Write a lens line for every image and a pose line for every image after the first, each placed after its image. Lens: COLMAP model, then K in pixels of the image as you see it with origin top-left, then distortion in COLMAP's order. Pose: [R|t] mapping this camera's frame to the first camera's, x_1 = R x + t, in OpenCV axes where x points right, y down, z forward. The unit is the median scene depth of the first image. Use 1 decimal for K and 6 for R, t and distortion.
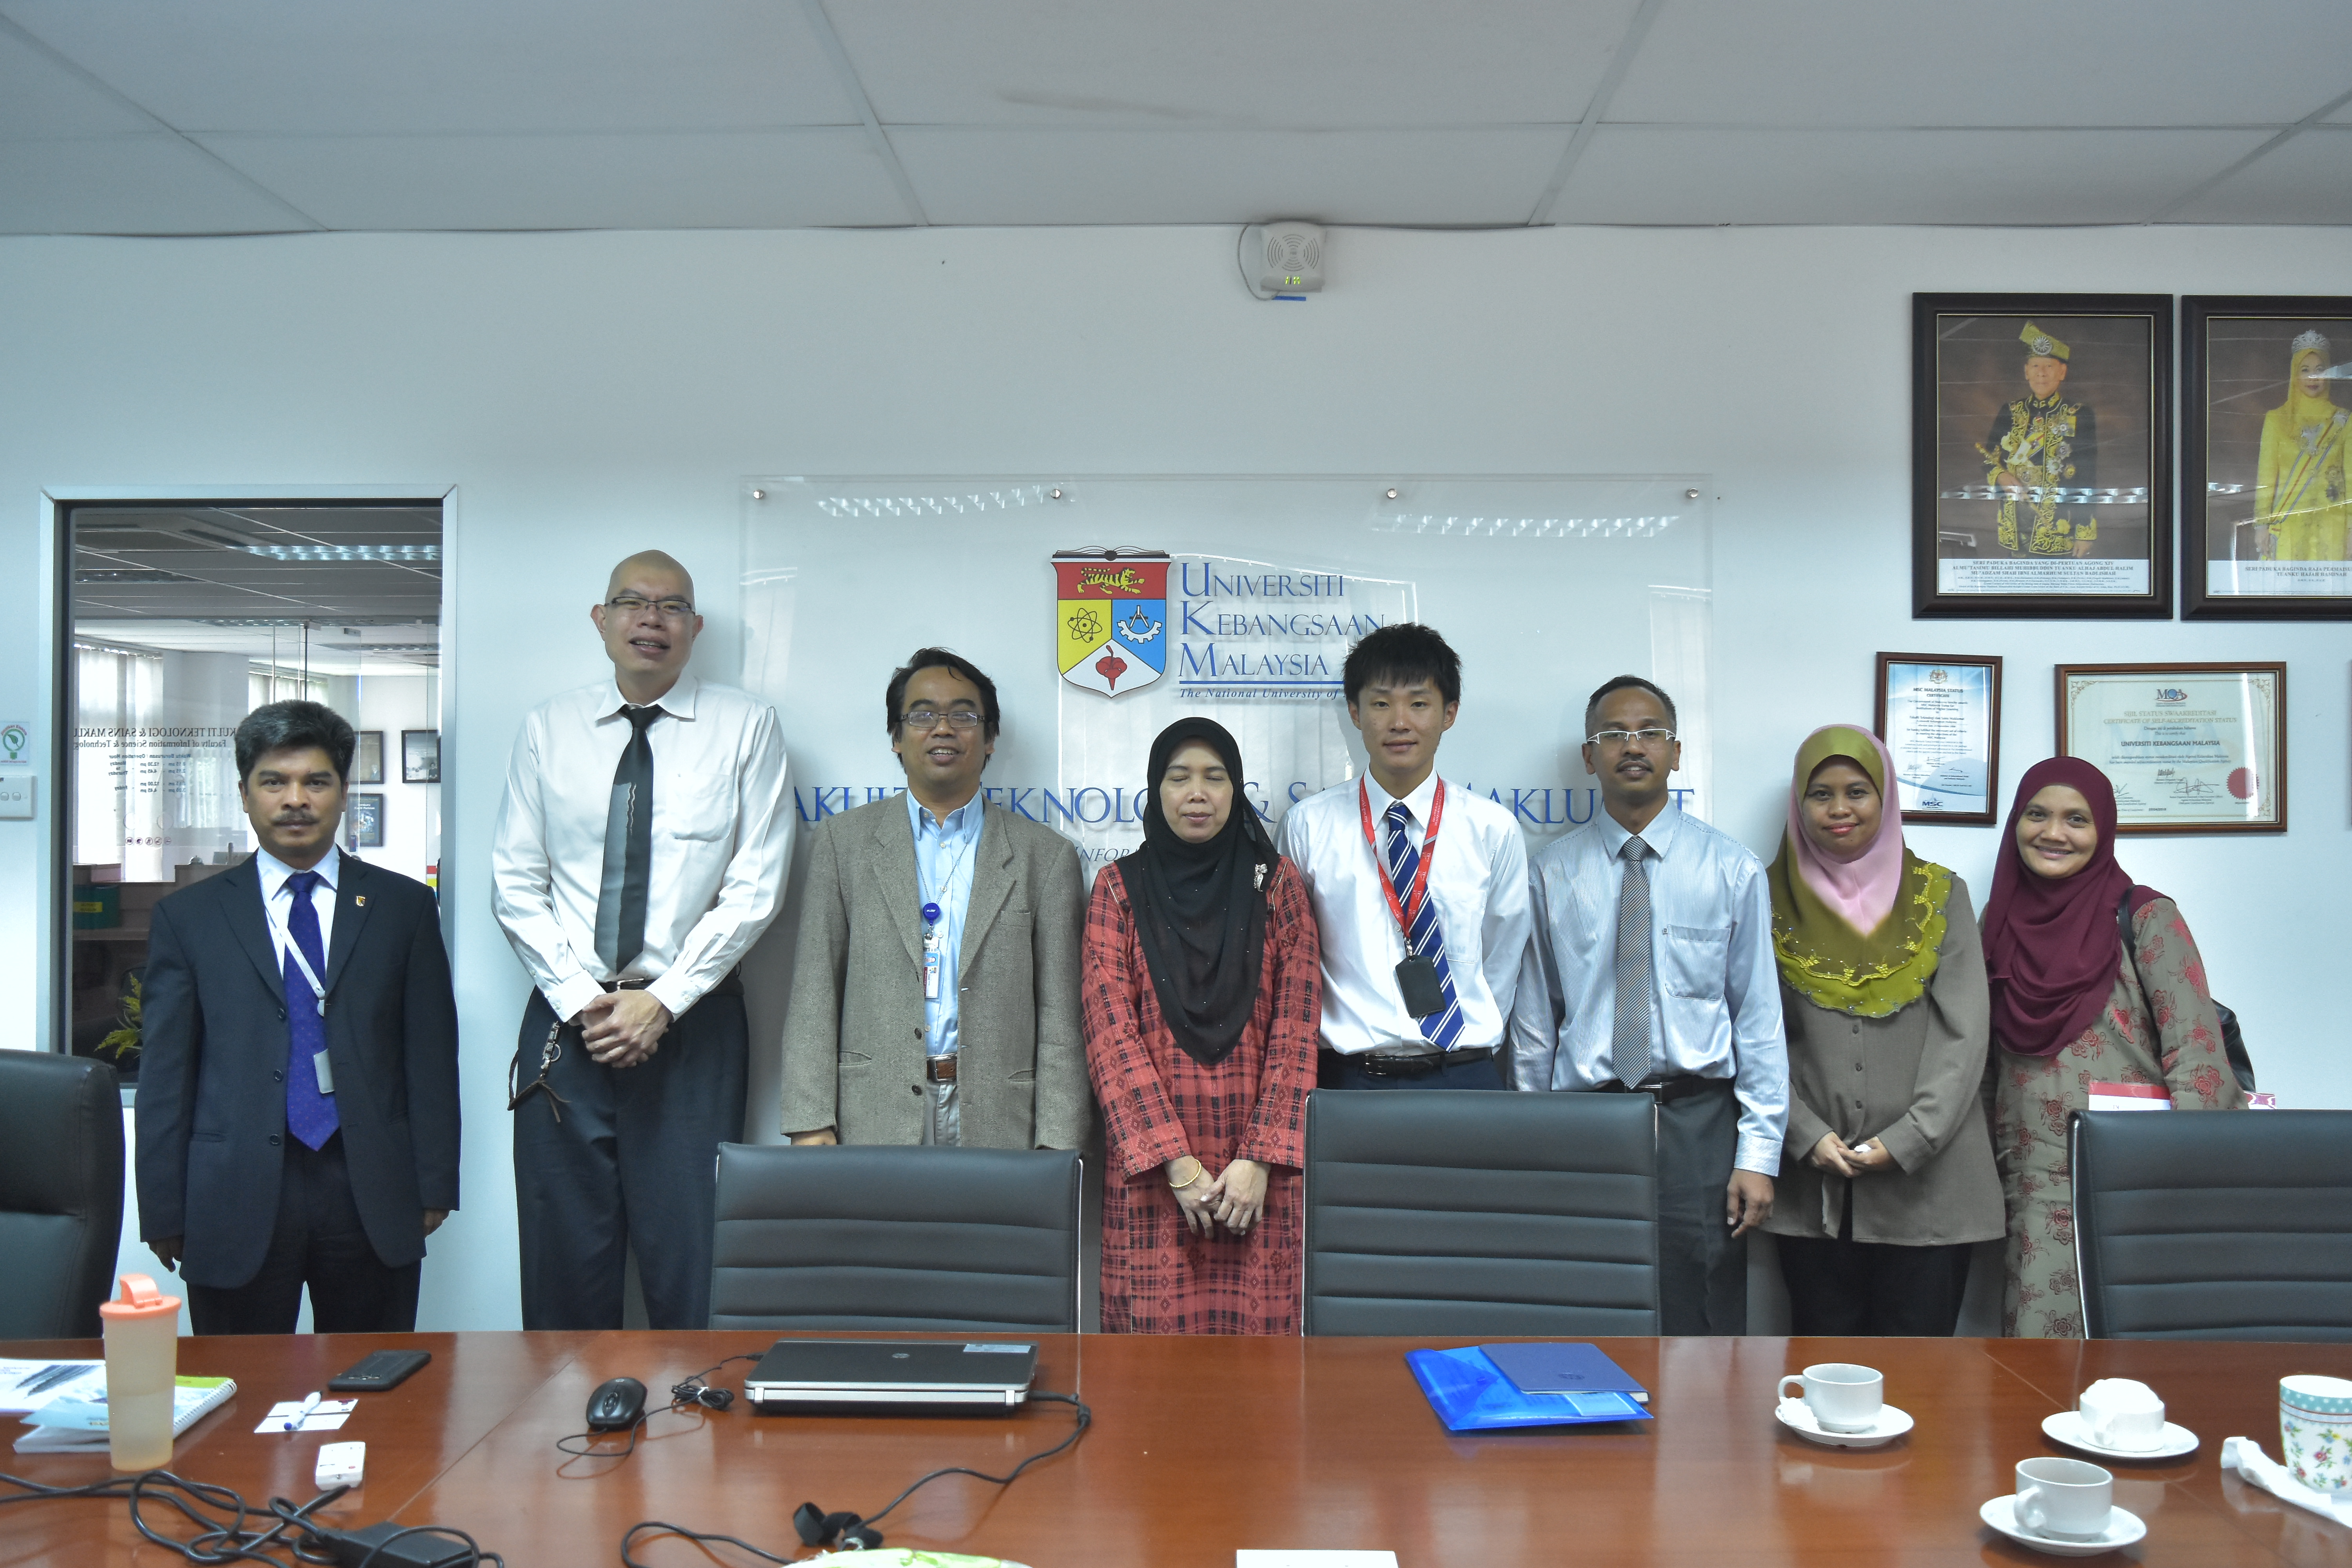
lens RADIAL K [[2041.7, 0, 1183.5], [0, 2041.7, 785.6], [0, 0, 1]] dist [-0.034028, 0.001948]
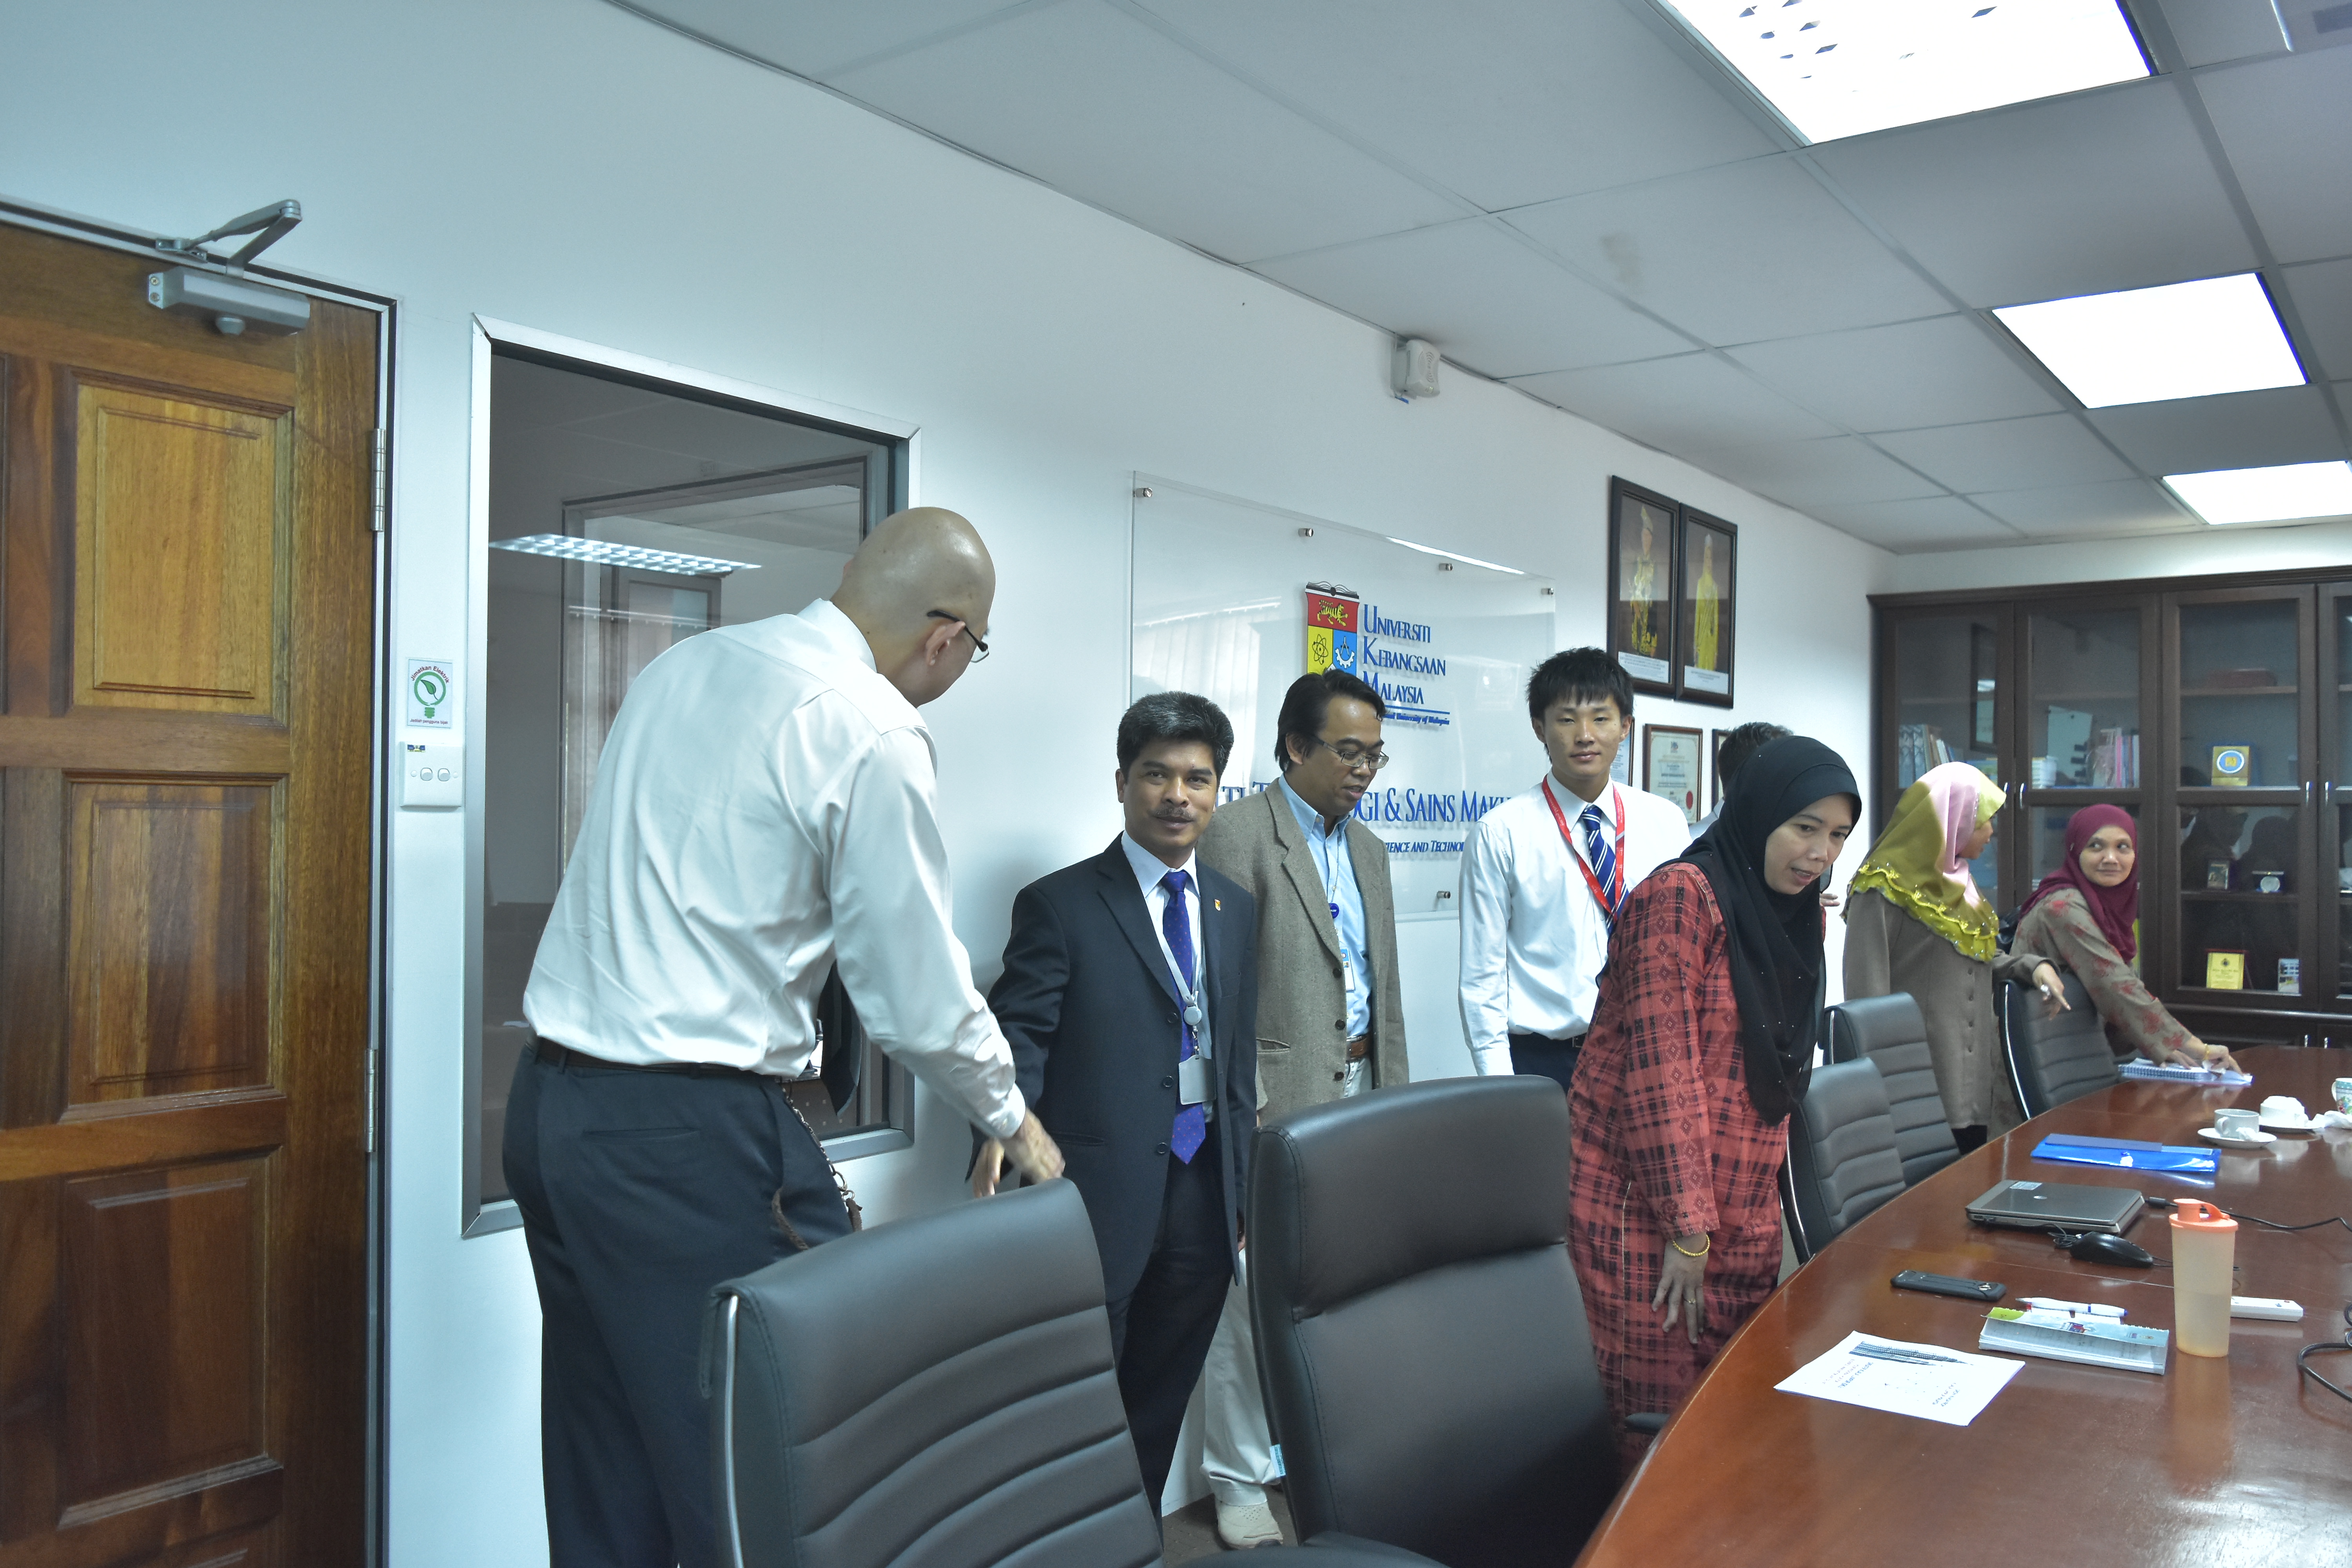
lens RADIAL K [[1828.4, 0, 1184.6], [0, 1828.4, 795.3], [0, 0, 1]] dist [-0.020355, 0.010131]
pose [[0.580659, 0.016173, 0.813986, -0.942881], [-0.018358, 0.999809, -0.006769, 0.012544], [-0.813940, -0.011013, 0.580845, 0.464887]]
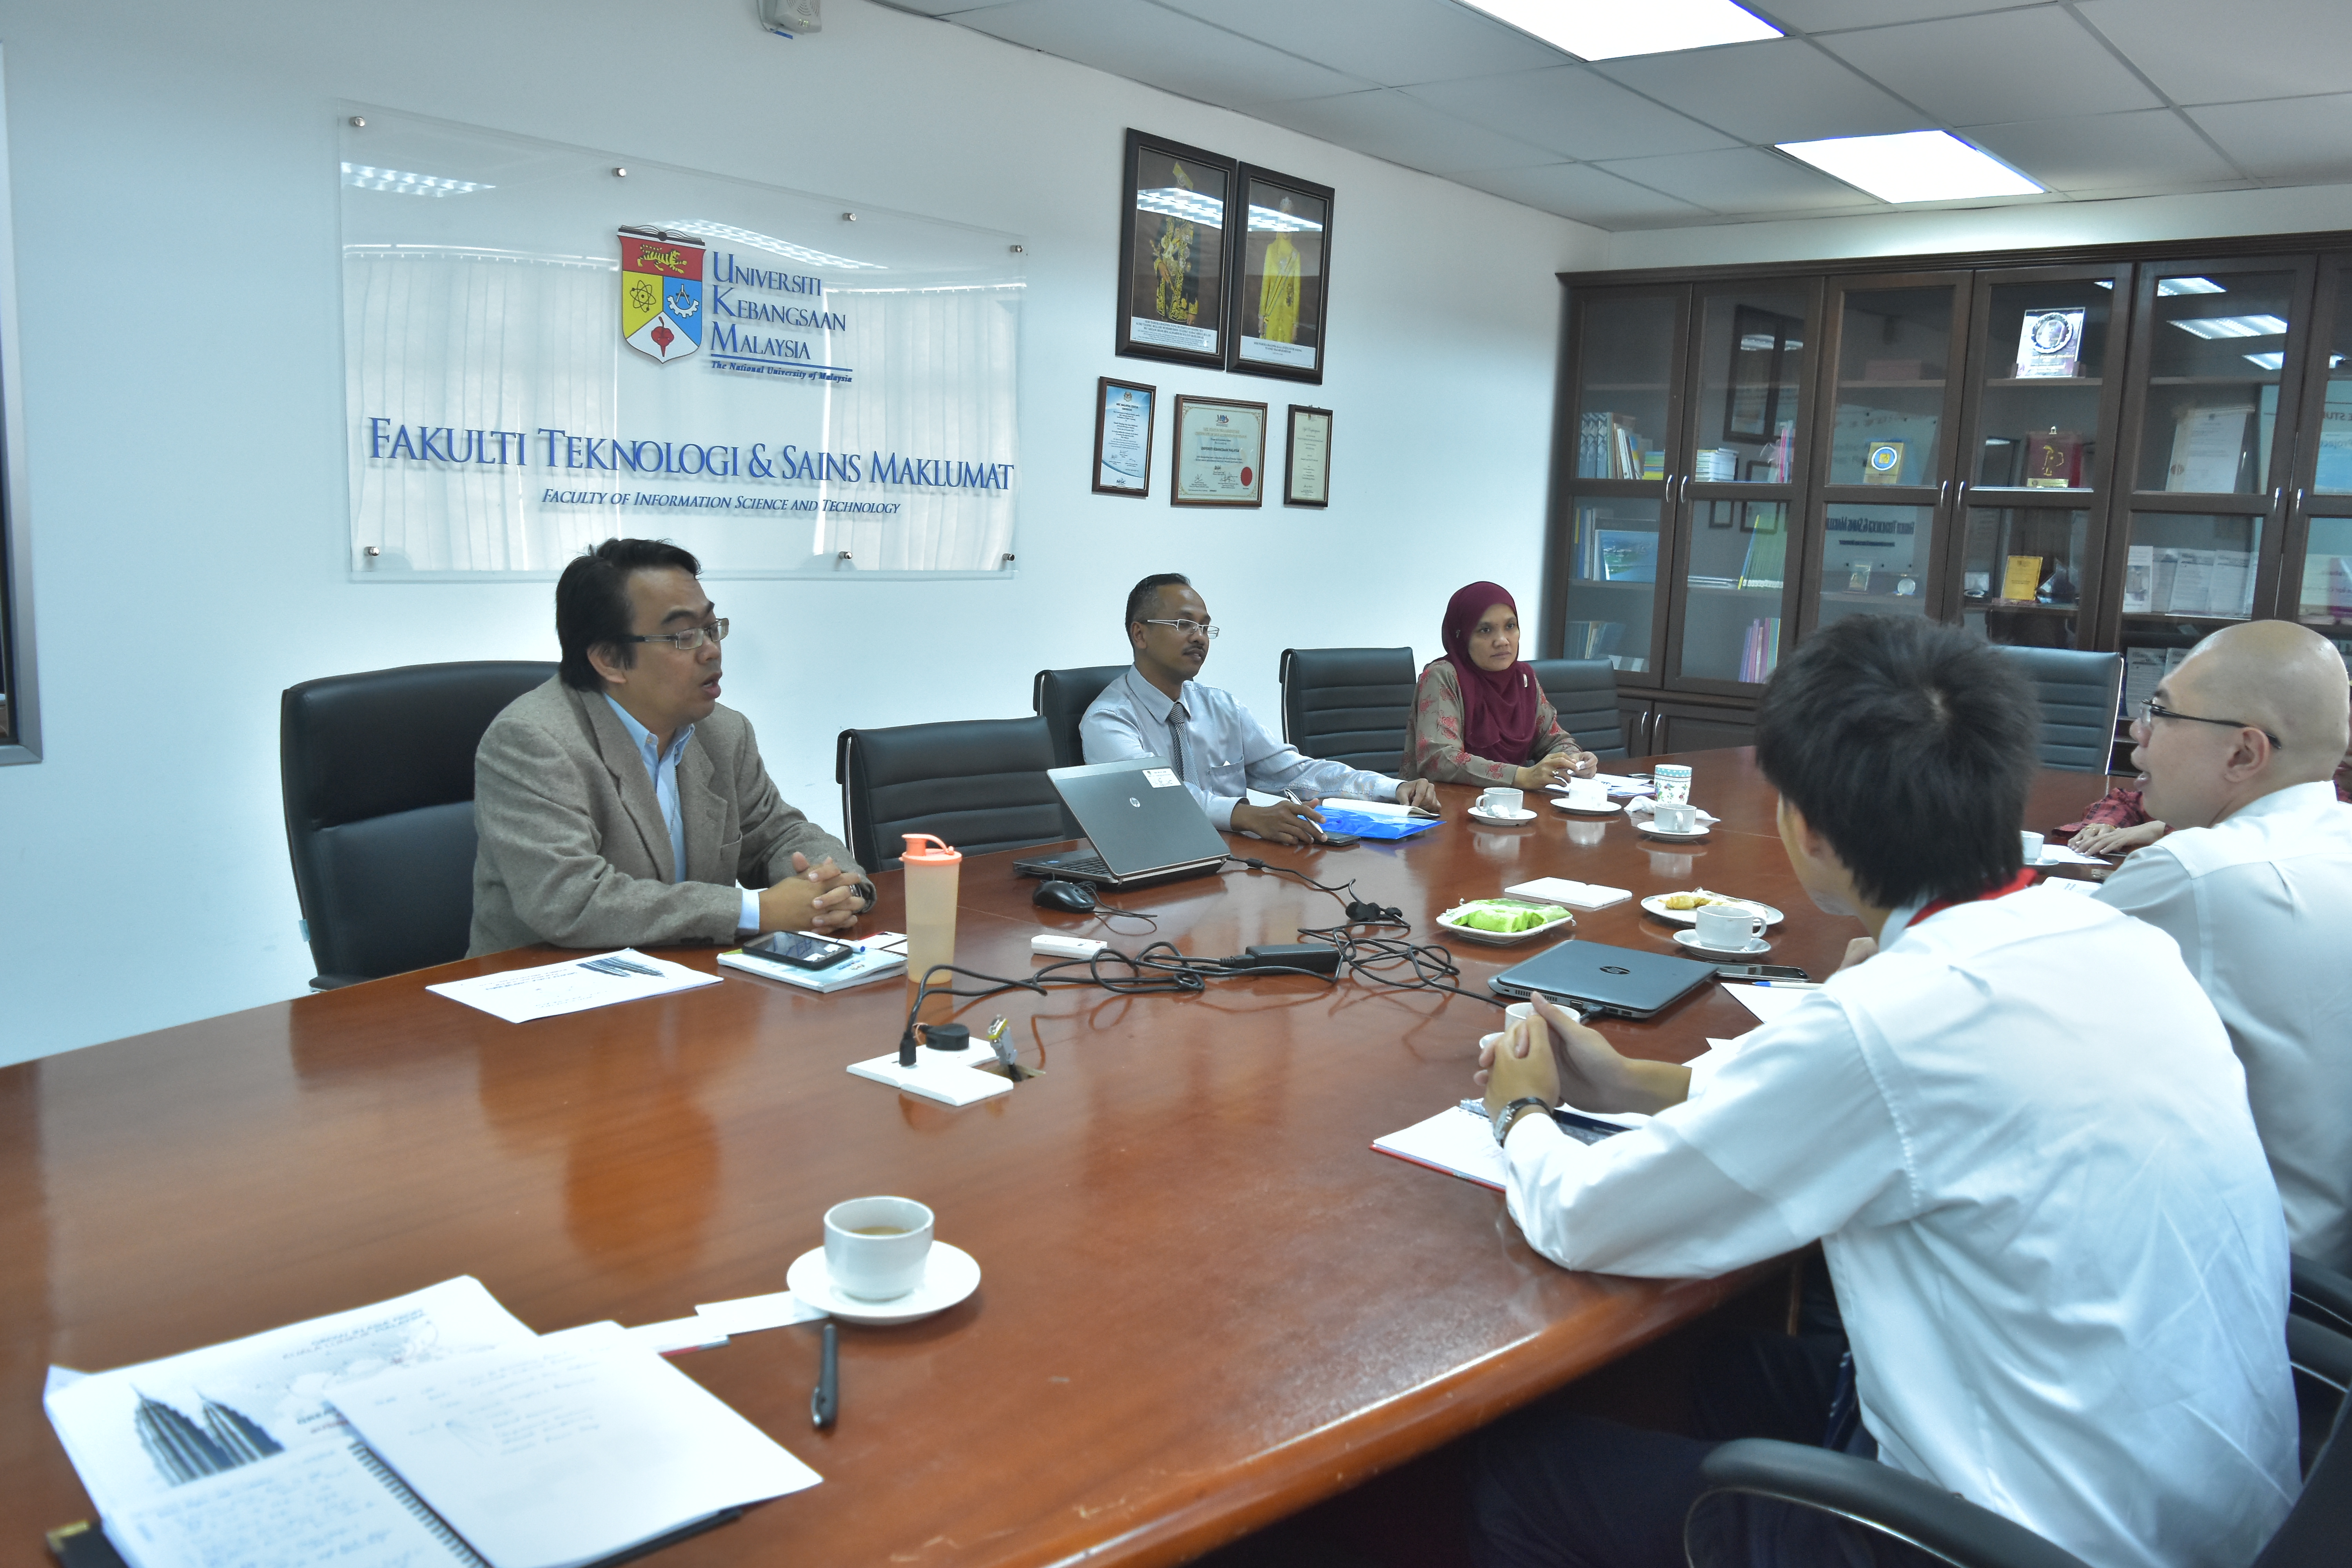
lens RADIAL K [[1828.4, 0, 1184.6], [0, 1828.4, 795.3], [0, 0, 1]] dist [-0.020355, 0.010131]
pose [[0.615820, -0.097292, 0.781857, -0.692492], [-0.049392, 0.985628, 0.161551, 0.016948], [-0.786337, -0.138103, 0.602164, 0.110297]]
